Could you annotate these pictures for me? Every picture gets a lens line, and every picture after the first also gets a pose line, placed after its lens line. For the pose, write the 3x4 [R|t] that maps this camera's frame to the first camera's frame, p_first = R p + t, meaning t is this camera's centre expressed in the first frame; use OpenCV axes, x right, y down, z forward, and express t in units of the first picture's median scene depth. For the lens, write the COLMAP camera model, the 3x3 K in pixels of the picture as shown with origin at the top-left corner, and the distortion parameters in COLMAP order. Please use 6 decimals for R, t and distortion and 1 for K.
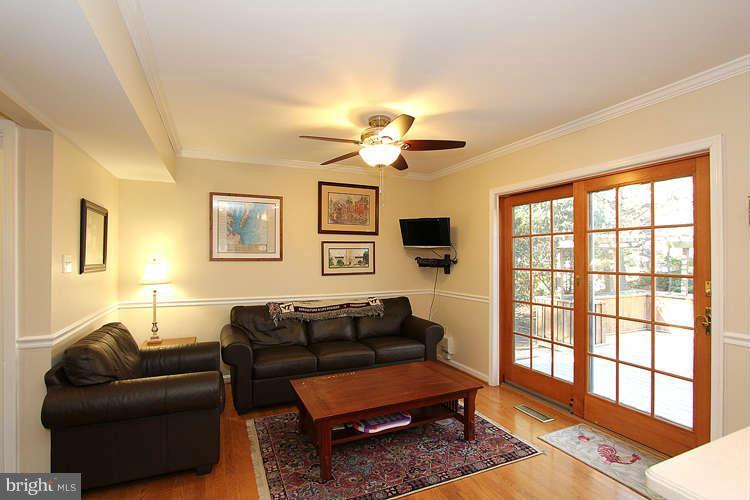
lens RADIAL K [[354.0, 0, 368.3], [0, 354.0, 252.5], [0, 0, 1]] dist [-0.019195, 0.002514]
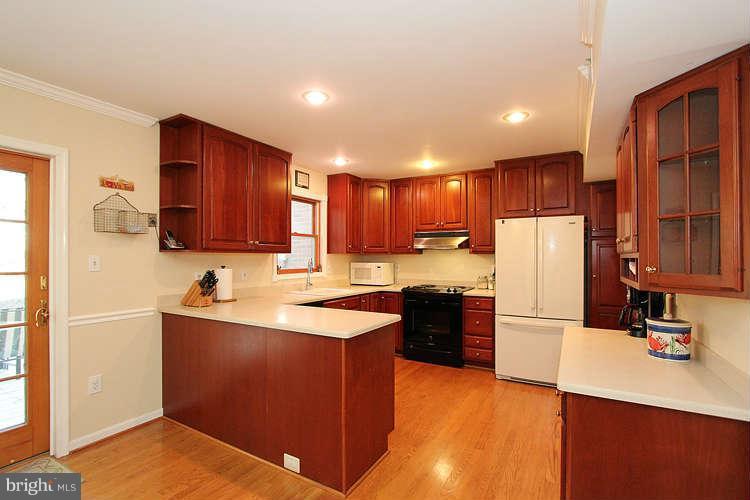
lens RADIAL K [[354.0, 0, 370.9], [0, 354.0, 255.6], [0, 0, 1]] dist [-0.019195, 0.002514]
pose [[-0.595738, 0.007001, 0.803149, -0.288774], [-0.008065, 0.999859, -0.014697, 0.014762], [-0.803139, -0.015233, -0.595597, 0.471400]]
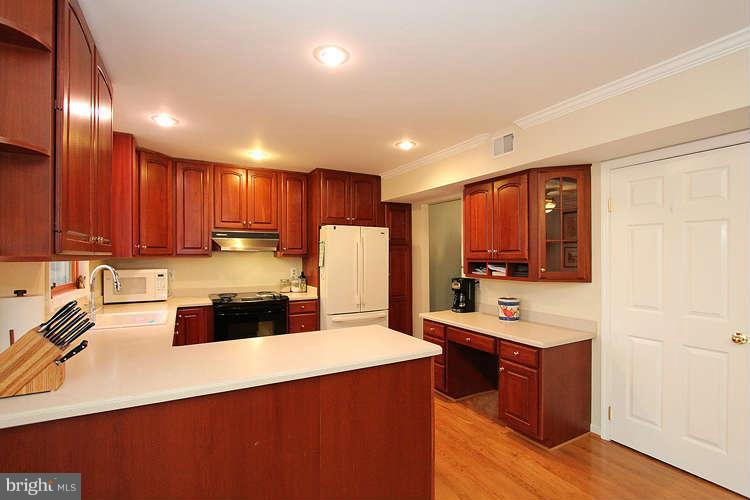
lens RADIAL K [[354.0, 0, 377.4], [0, 354.0, 257.0], [0, 0, 1]] dist [-0.019195, 0.002514]
pose [[-0.995188, 0.004426, -0.097880, 0.282411], [0.005140, 0.999962, -0.007041, -0.001947], [0.097845, -0.007510, -0.995173, 0.665734]]
